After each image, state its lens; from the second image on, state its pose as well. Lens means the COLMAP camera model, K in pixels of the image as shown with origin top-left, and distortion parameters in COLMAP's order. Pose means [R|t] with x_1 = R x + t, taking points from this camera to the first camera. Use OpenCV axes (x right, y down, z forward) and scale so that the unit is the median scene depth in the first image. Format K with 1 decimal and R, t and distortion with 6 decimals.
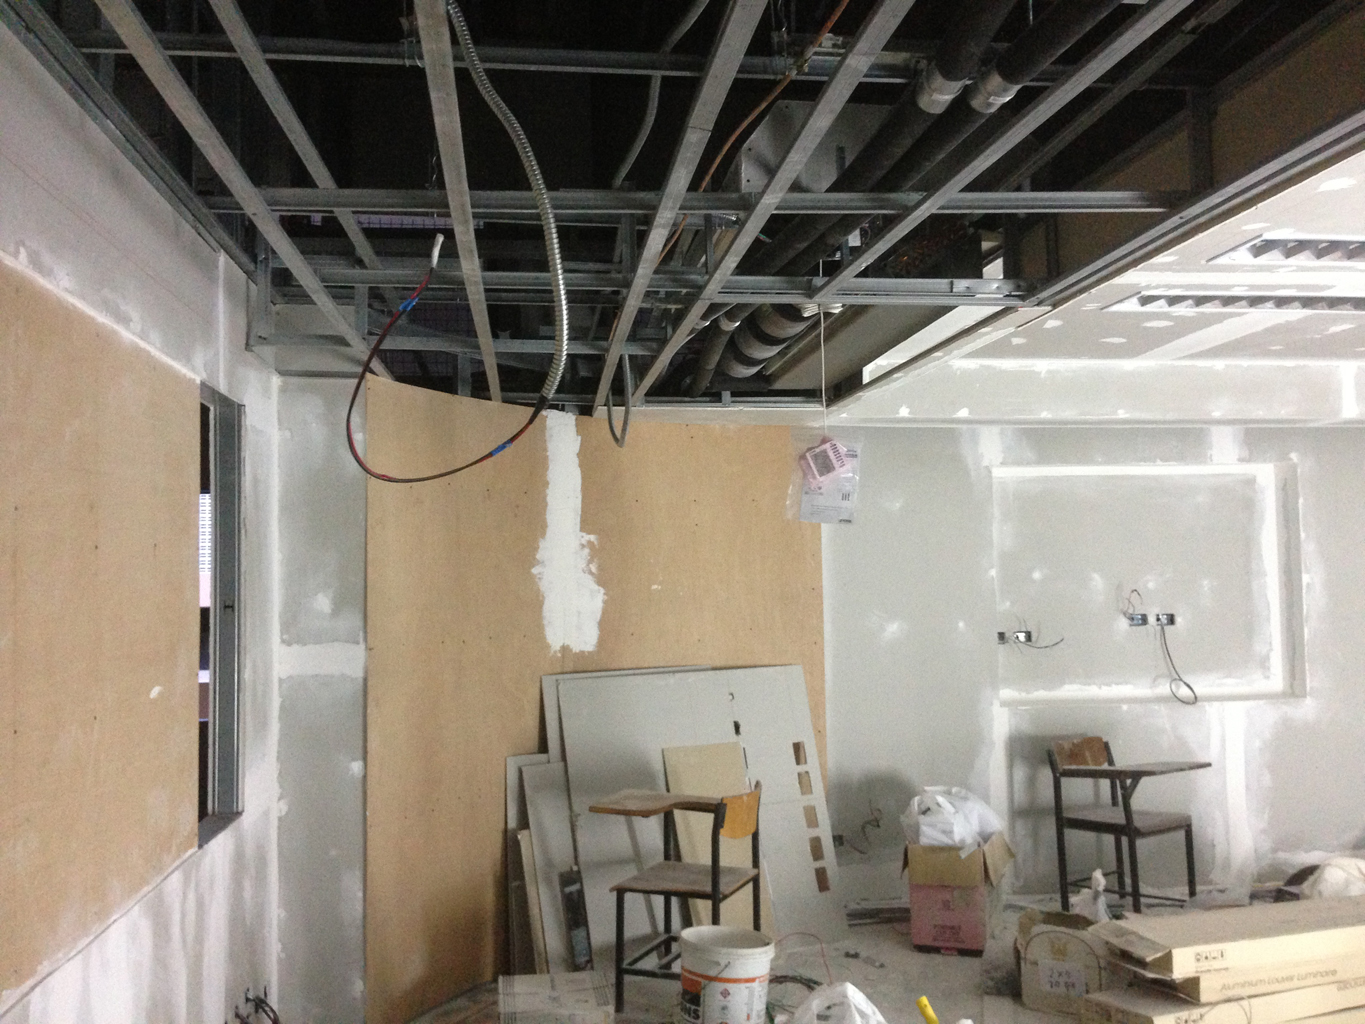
lens RADIAL K [[1257.5, 0, 683.9], [0, 1257.5, 518.6], [0, 0, 1]] dist [0.128454, -0.254796]
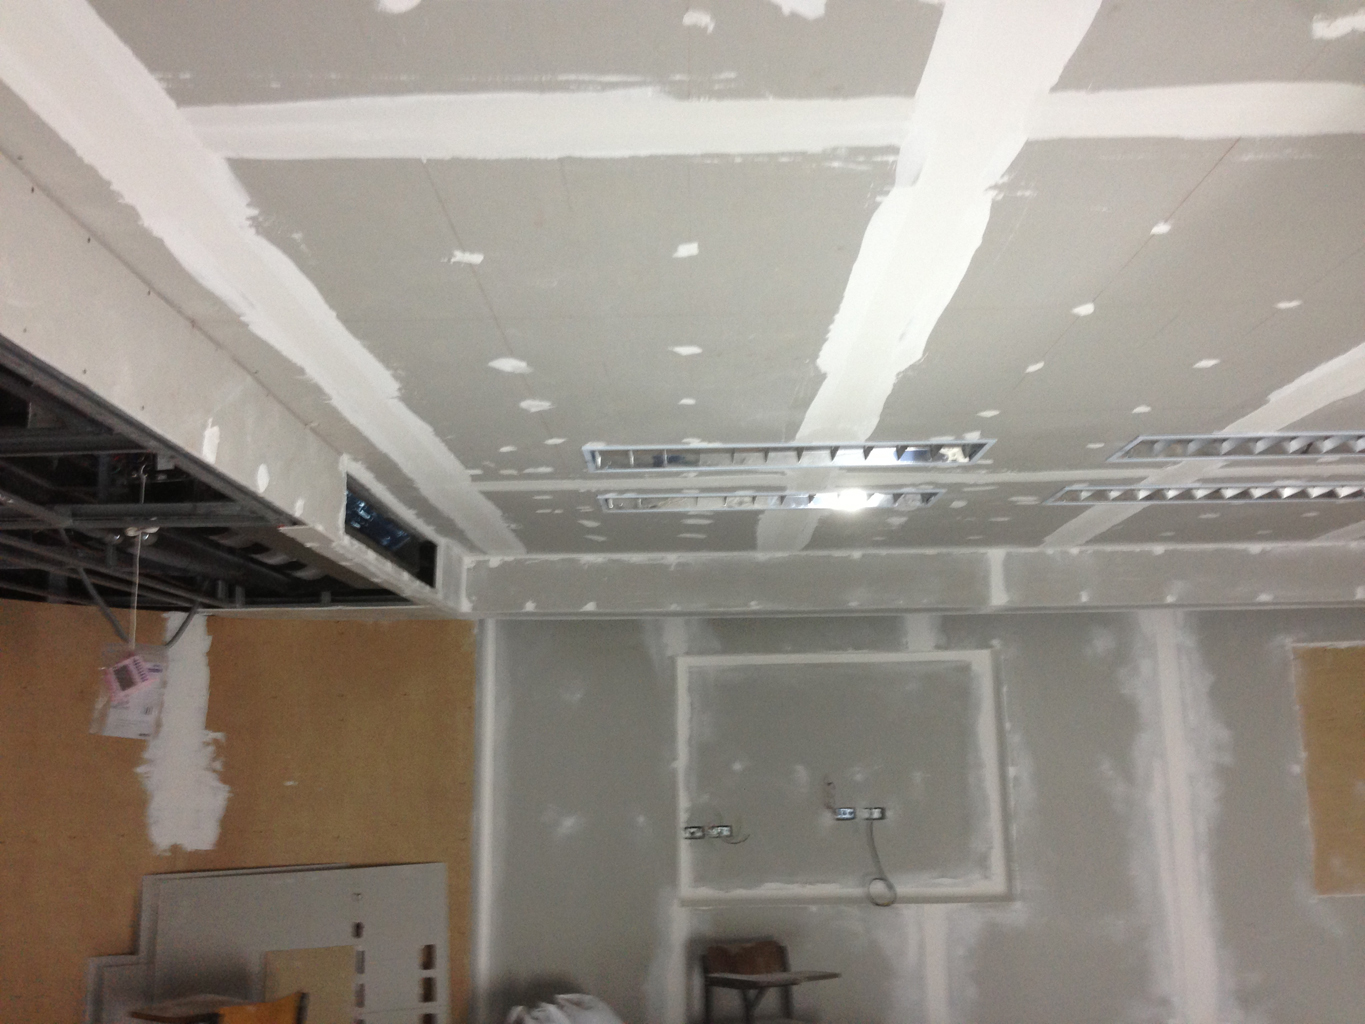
lens RADIAL K [[1252.0, 0, 682.0], [0, 1252.0, 524.0], [0, 0, 1]] dist [0.125449, -0.239860]
pose [[0.991409, -0.023035, -0.128758, 0.424283], [0.006470, 0.991802, -0.127617, -0.020514], [0.130642, 0.125688, 0.983430, 0.014959]]
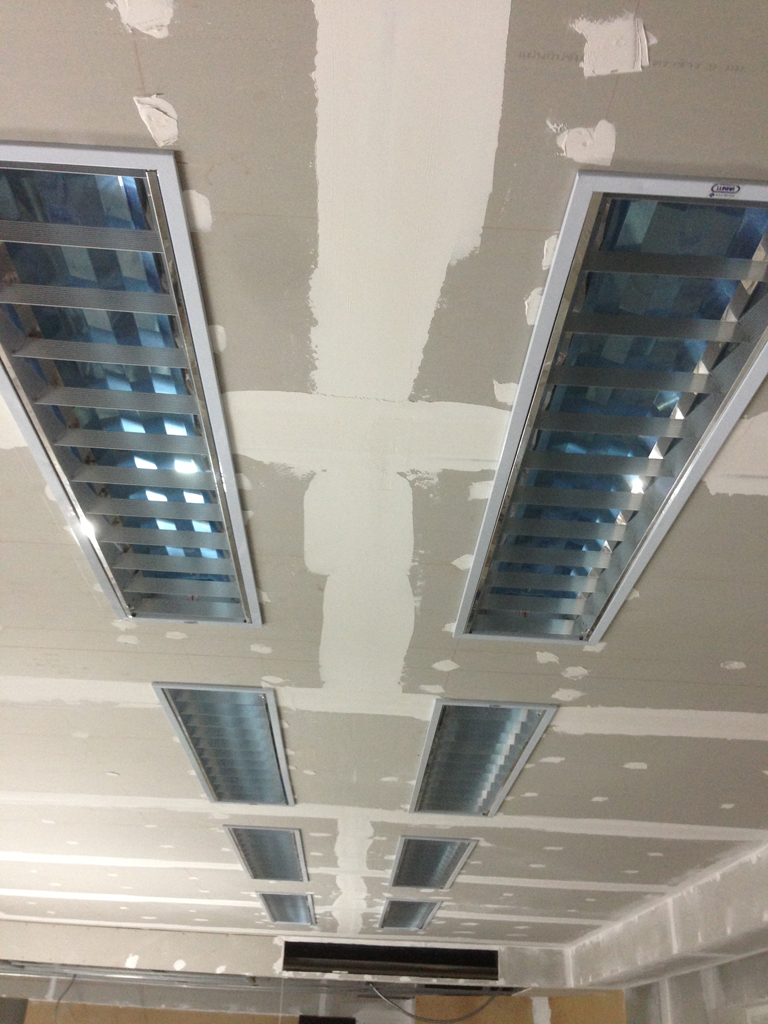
lens RADIAL K [[962.1, 0, 374.0], [0, 962.1, 531.2], [0, 0, 1]] dist [0.133213, -0.277086]
pose [[-0.102932, -0.468006, -0.877710, 1.465459], [0.007055, 0.882032, -0.471137, -0.010132], [0.994663, -0.054688, -0.087487, 0.878767]]
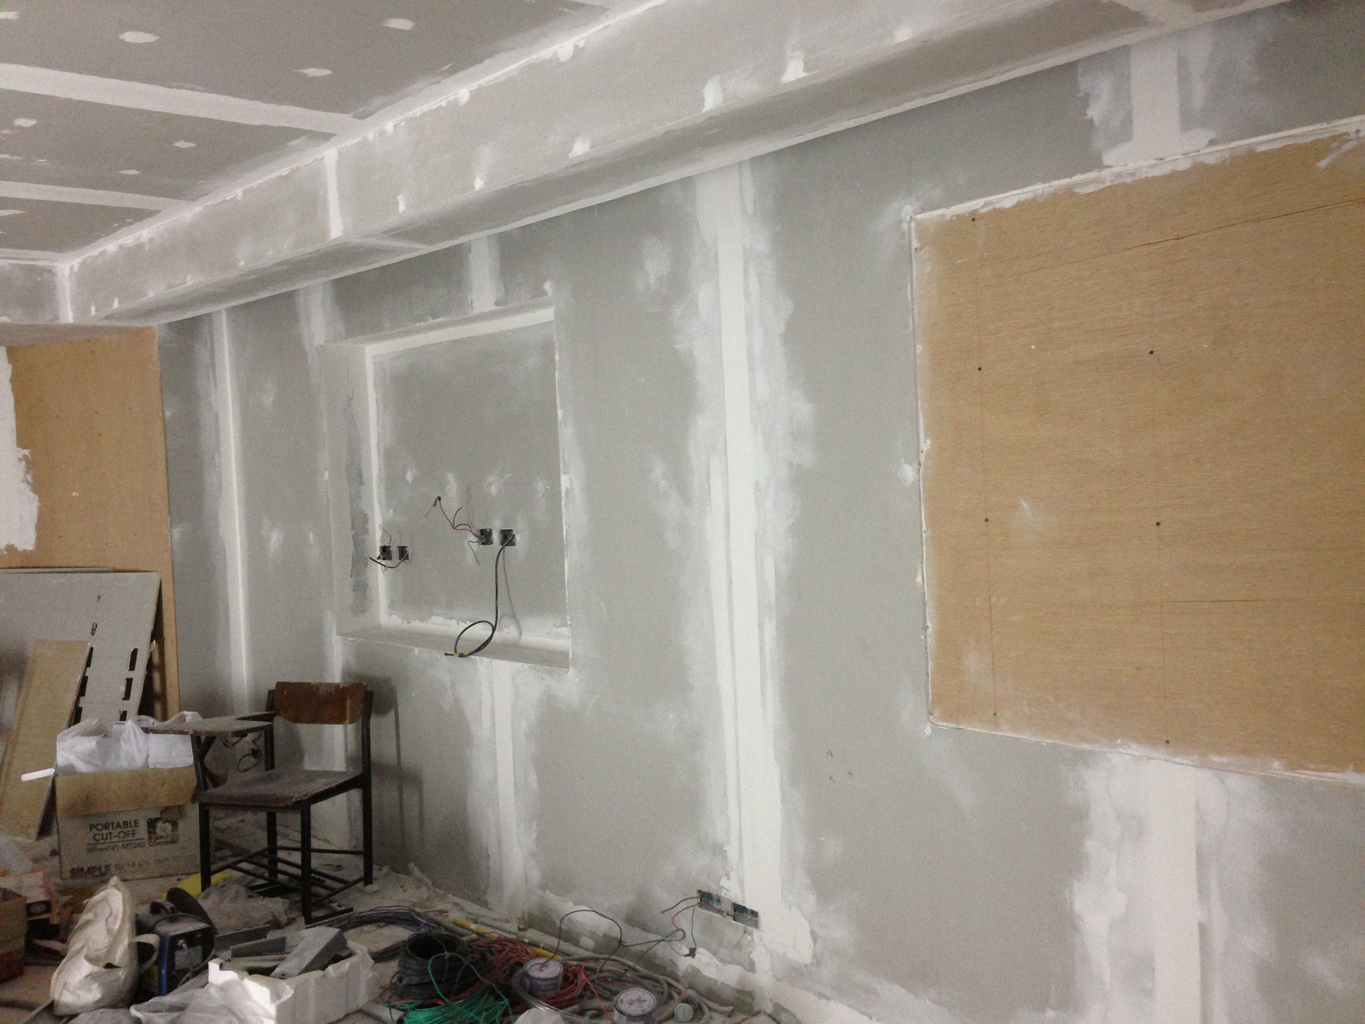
lens RADIAL K [[1265.5, 0, 683.0], [0, 1265.5, 516.7], [0, 0, 1]] dist [0.128673, -0.253843]
pose [[0.571636, 0.027965, -0.820031, 1.192288], [0.072326, 0.993811, 0.084309, 0.017696], [0.817313, -0.107504, 0.566076, 0.797720]]
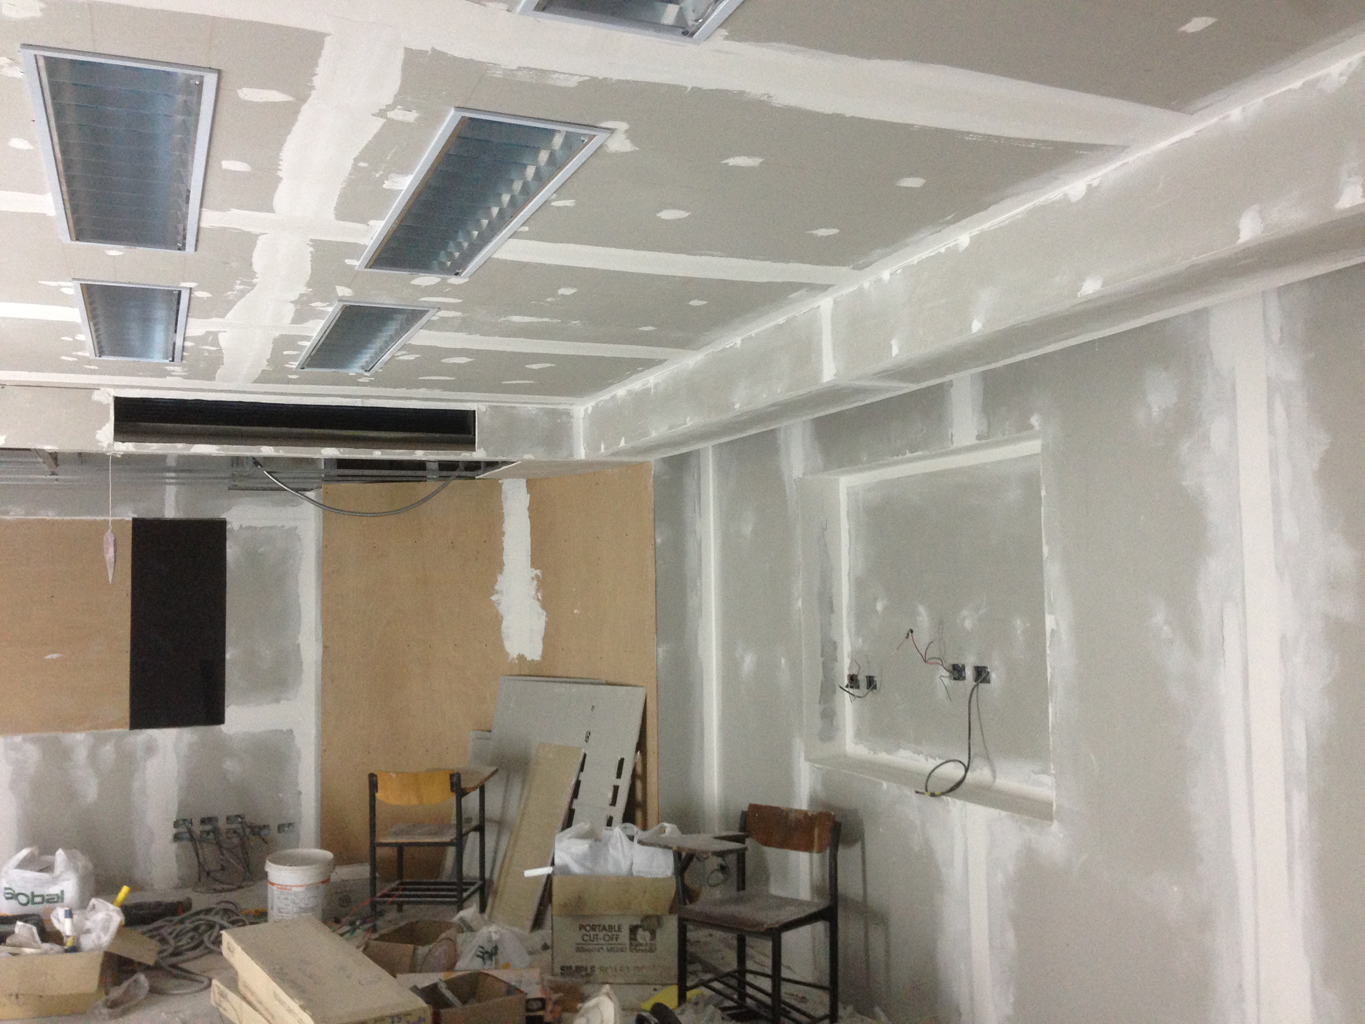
lens RADIAL K [[1265.5, 0, 683.0], [0, 1265.5, 516.7], [0, 0, 1]] dist [0.128673, -0.253843]
pose [[0.261895, -0.043887, -0.964098, 1.179433], [0.058196, 0.997866, -0.029615, 0.005924], [0.963340, -0.048351, 0.263891, 0.781813]]
